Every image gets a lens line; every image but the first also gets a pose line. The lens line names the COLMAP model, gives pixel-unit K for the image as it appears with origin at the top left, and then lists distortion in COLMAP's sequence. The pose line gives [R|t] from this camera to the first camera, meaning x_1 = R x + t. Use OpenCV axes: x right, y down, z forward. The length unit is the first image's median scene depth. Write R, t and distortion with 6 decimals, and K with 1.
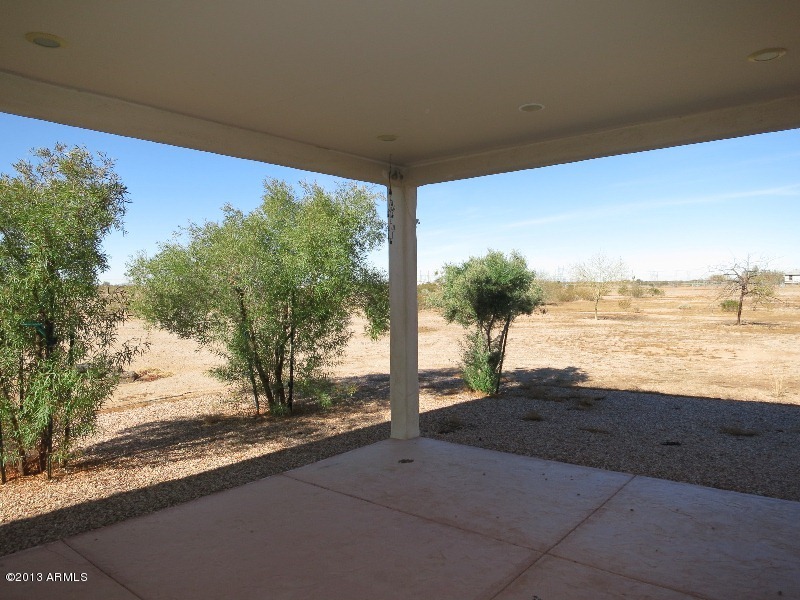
lens RADIAL K [[579.4, 0, 399.0], [0, 579.4, 301.3], [0, 0, 1]] dist [-0.038693, -0.000939]
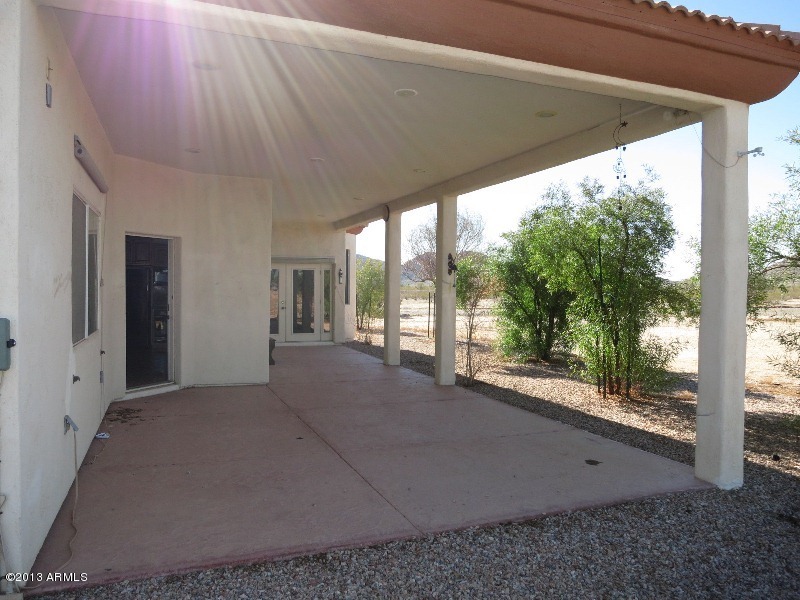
lens RADIAL K [[579.4, 0, 399.0], [0, 579.4, 301.3], [0, 0, 1]] dist [-0.038693, -0.000939]
pose [[-0.481146, 0.031635, -0.876069, 1.095211], [-0.016132, 0.998860, 0.044929, 0.000358], [0.876492, 0.035750, -0.480087, 1.396118]]
